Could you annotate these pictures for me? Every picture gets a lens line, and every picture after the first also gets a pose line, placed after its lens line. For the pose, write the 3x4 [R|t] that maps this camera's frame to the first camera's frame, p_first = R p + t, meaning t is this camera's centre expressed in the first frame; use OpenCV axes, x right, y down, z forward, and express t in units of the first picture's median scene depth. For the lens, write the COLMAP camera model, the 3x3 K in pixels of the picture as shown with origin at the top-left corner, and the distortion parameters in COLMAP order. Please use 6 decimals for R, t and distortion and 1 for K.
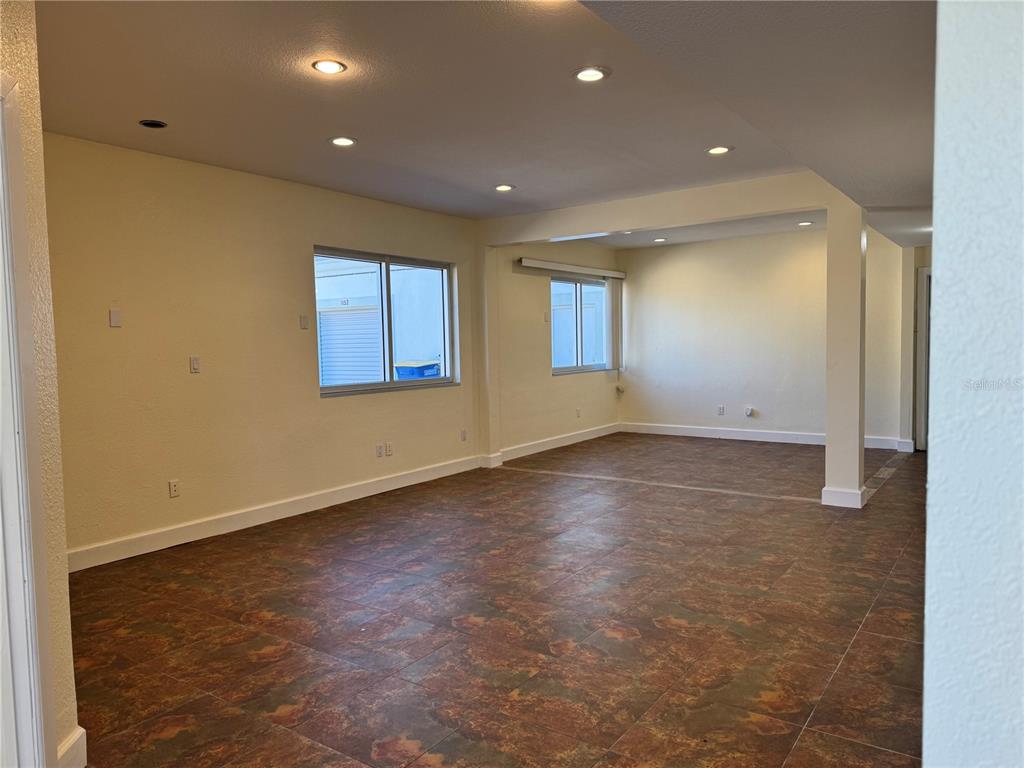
lens RADIAL K [[717.0, 0, 504.6], [0, 717.0, 385.6], [0, 0, 1]] dist [0.049490, -0.057571]
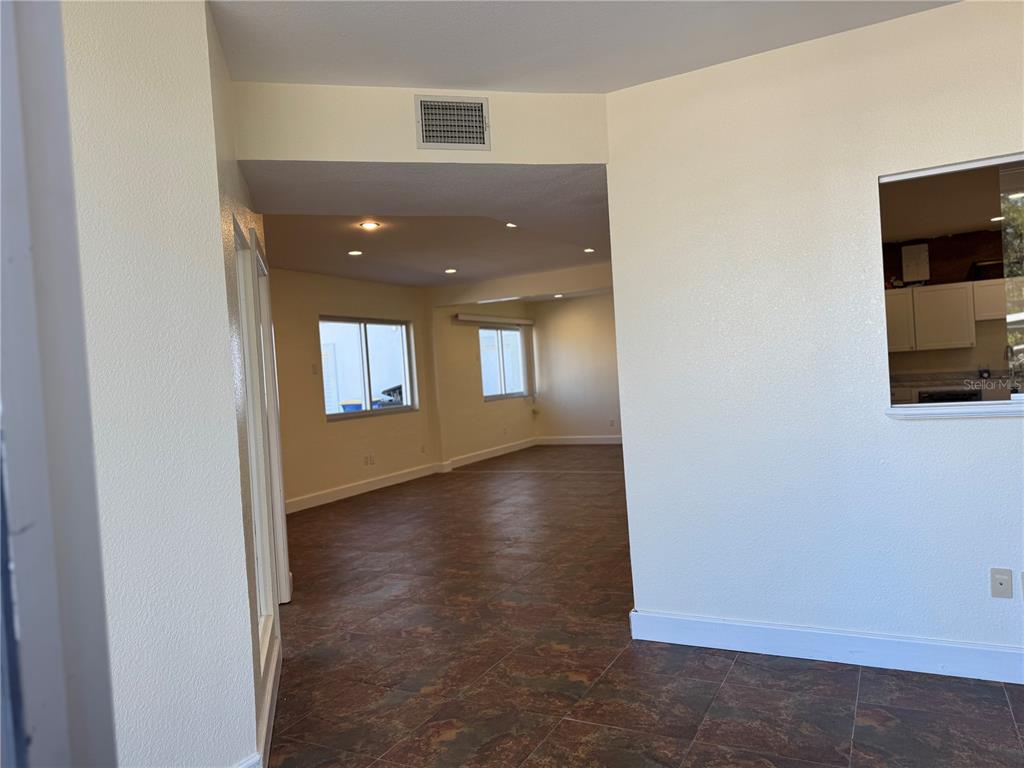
lens RADIAL K [[731.1, 0, 512.0], [0, 731.1, 384.0], [0, 0, 1]] dist [-0.007417, -0.006657]
pose [[0.989446, -0.047234, 0.136988, -0.090787], [0.054643, 0.997211, -0.050839, 0.034510], [-0.134205, 0.057787, 0.989267, -0.458217]]
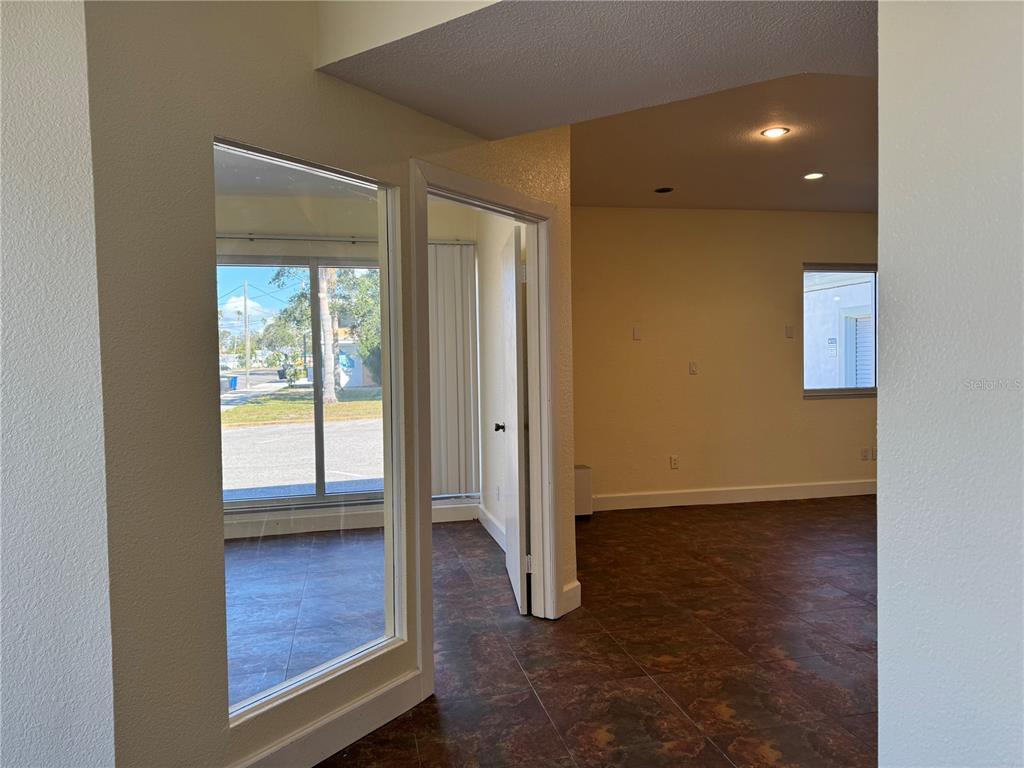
lens RADIAL K [[731.1, 0, 512.0], [0, 731.1, 384.0], [0, 0, 1]] dist [-0.007417, -0.006657]
pose [[0.742297, 0.031852, -0.669313, 0.160059], [-0.040873, 0.999162, 0.002219, 0.008983], [0.668823, 0.025710, 0.742977, -0.139623]]
